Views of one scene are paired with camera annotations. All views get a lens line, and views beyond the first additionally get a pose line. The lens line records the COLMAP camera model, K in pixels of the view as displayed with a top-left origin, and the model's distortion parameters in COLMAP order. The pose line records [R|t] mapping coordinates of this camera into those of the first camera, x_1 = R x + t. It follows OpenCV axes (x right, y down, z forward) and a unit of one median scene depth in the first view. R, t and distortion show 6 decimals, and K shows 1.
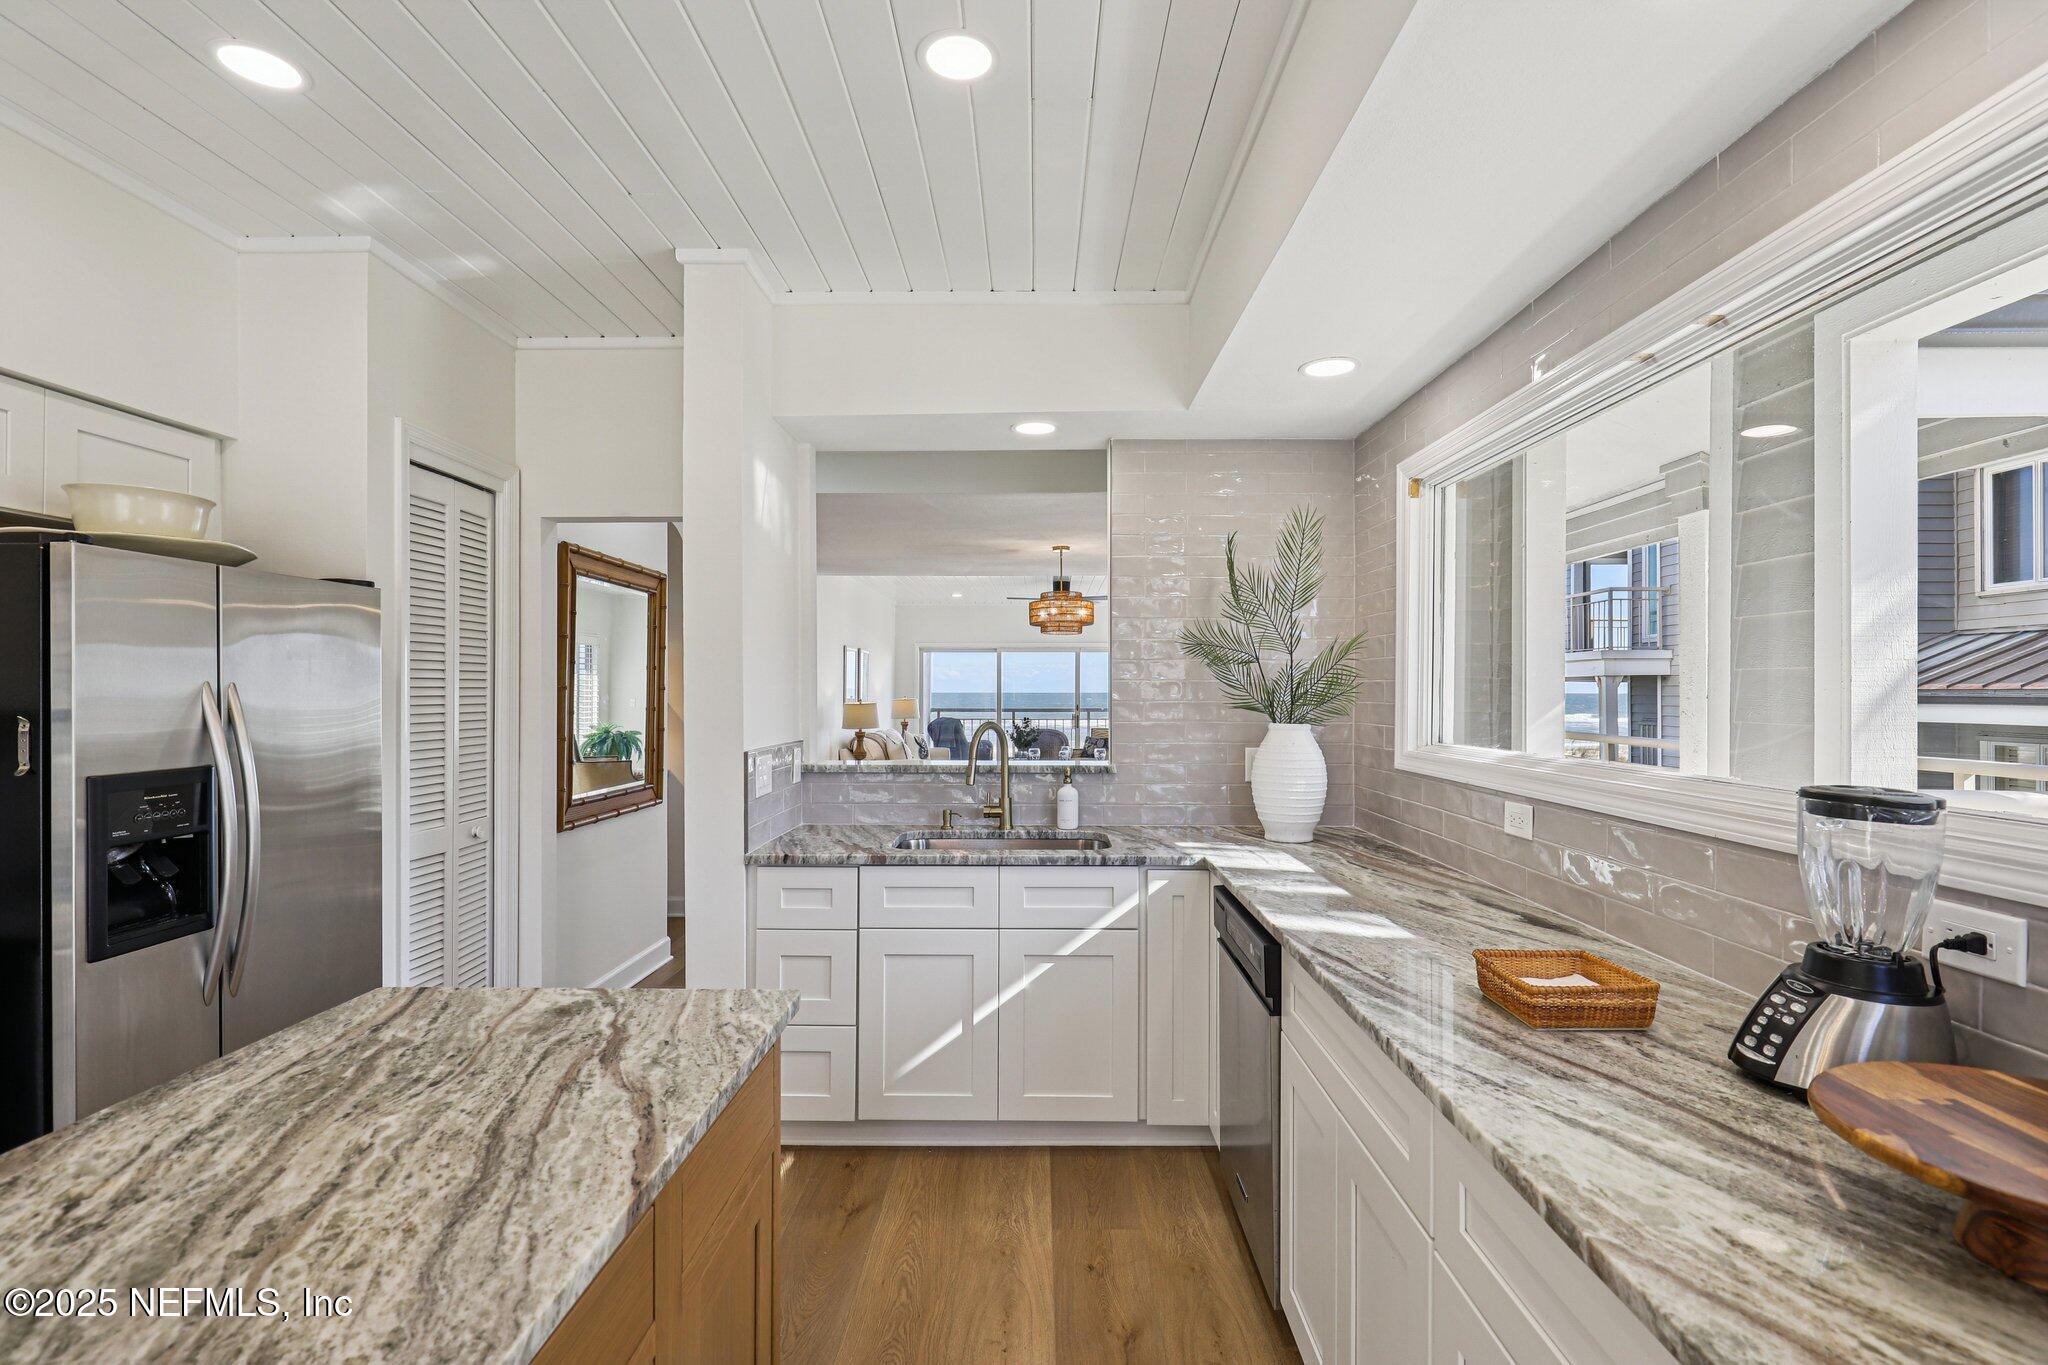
lens RADIAL K [[934.0, 0, 1022.4], [0, 934.0, 690.0], [0, 0, 1]] dist [-0.001315, 0.000987]
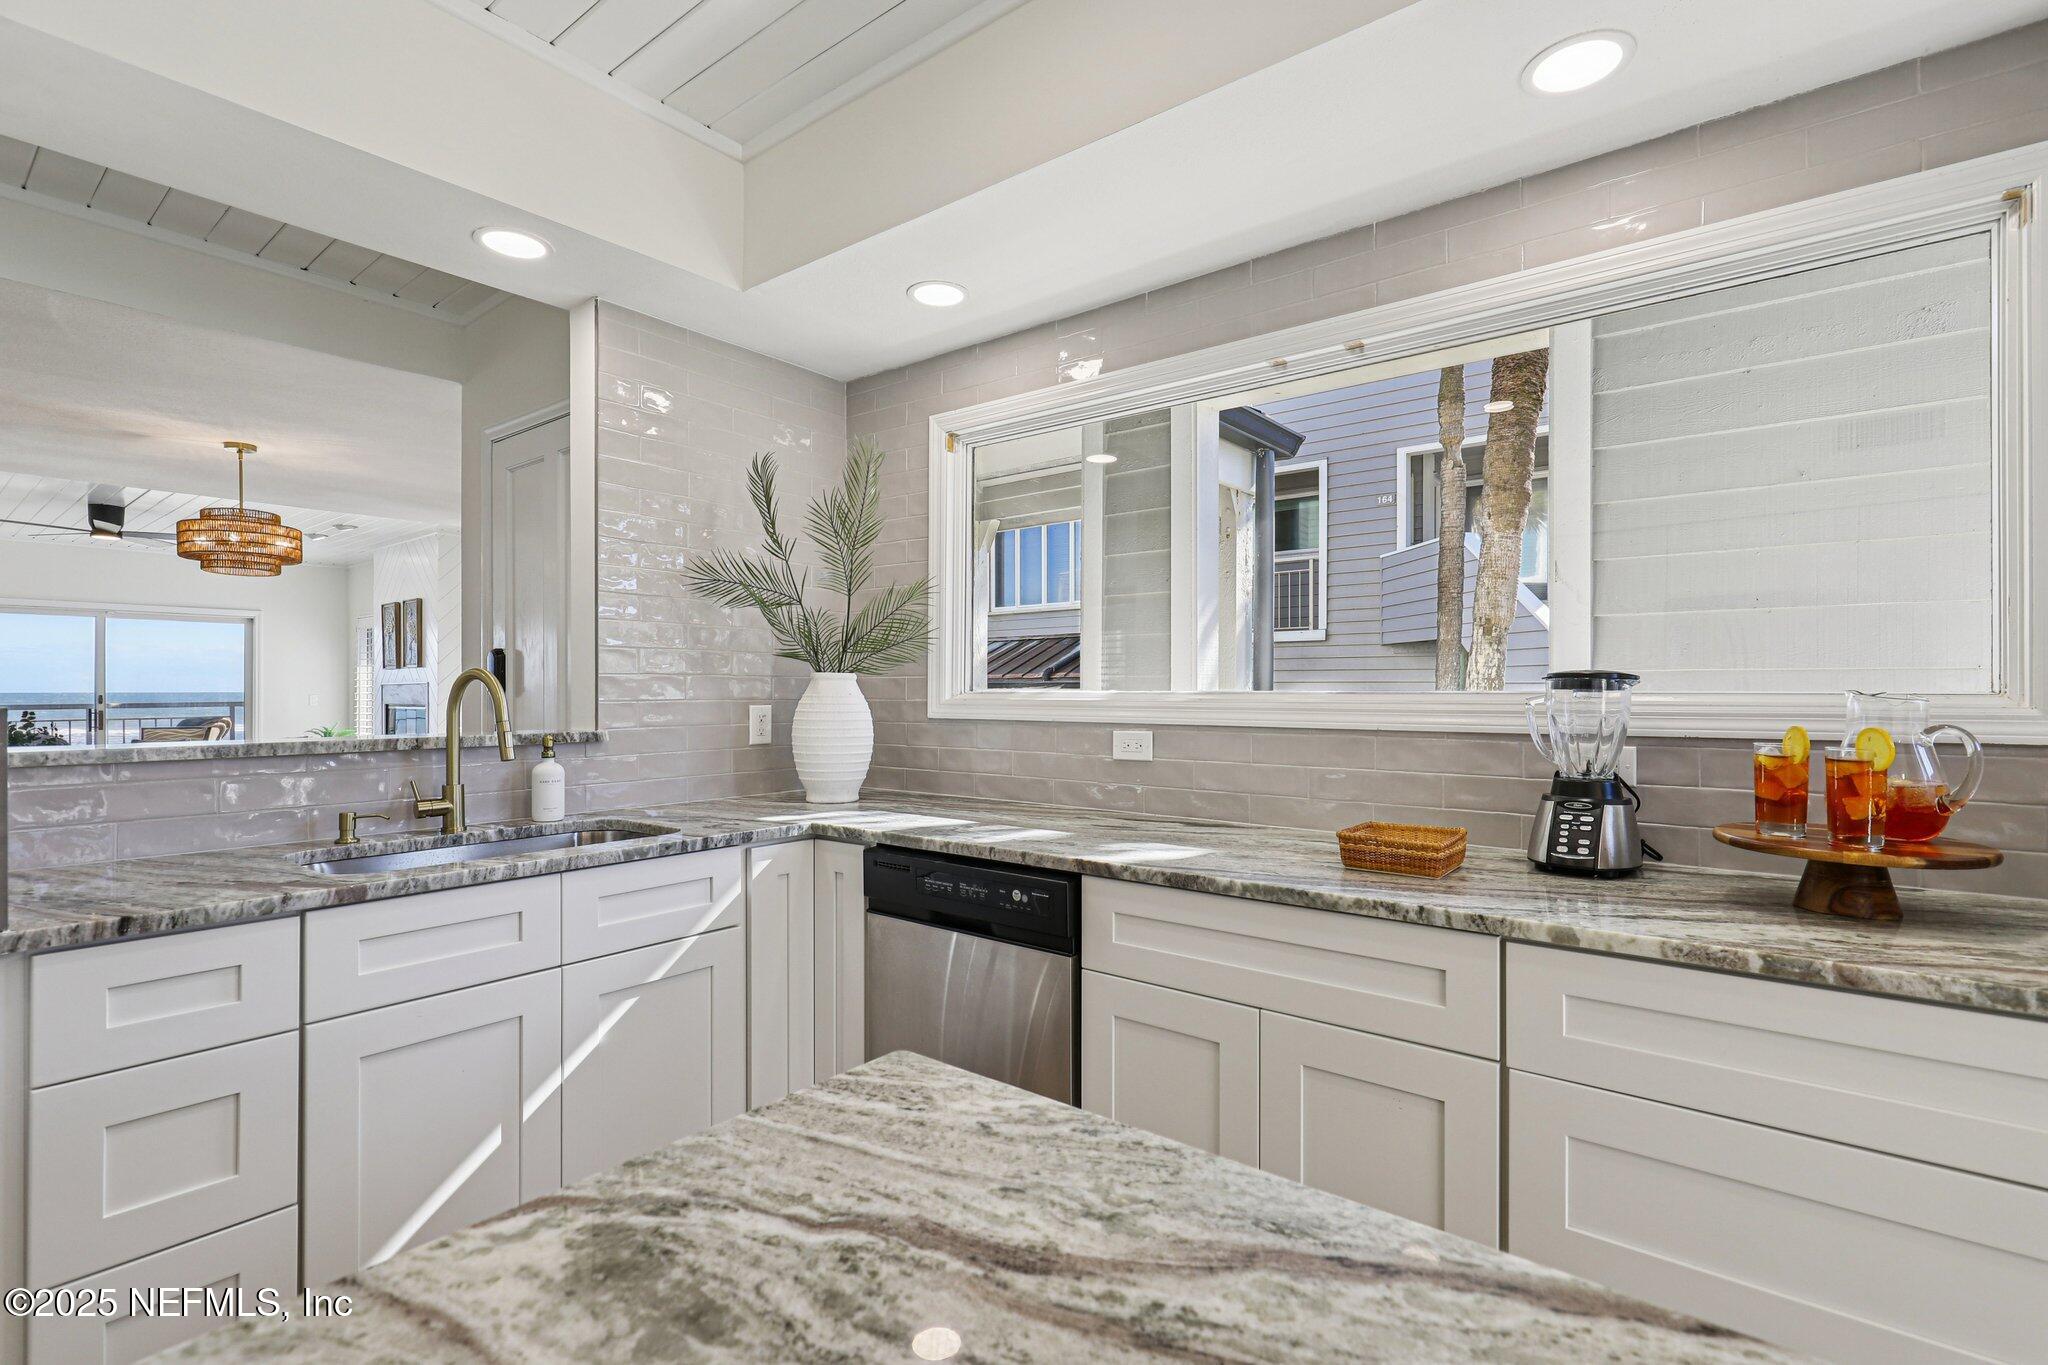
lens RADIAL K [[934.0, 0, 1020.2], [0, 934.0, 685.0], [0, 0, 1]] dist [-0.001315, 0.000987]
pose [[0.609030, 0.005368, 0.793129, -0.359162], [-0.001681, 0.999984, -0.005478, 0.057487], [-0.793146, 0.002003, 0.609029, 0.333144]]
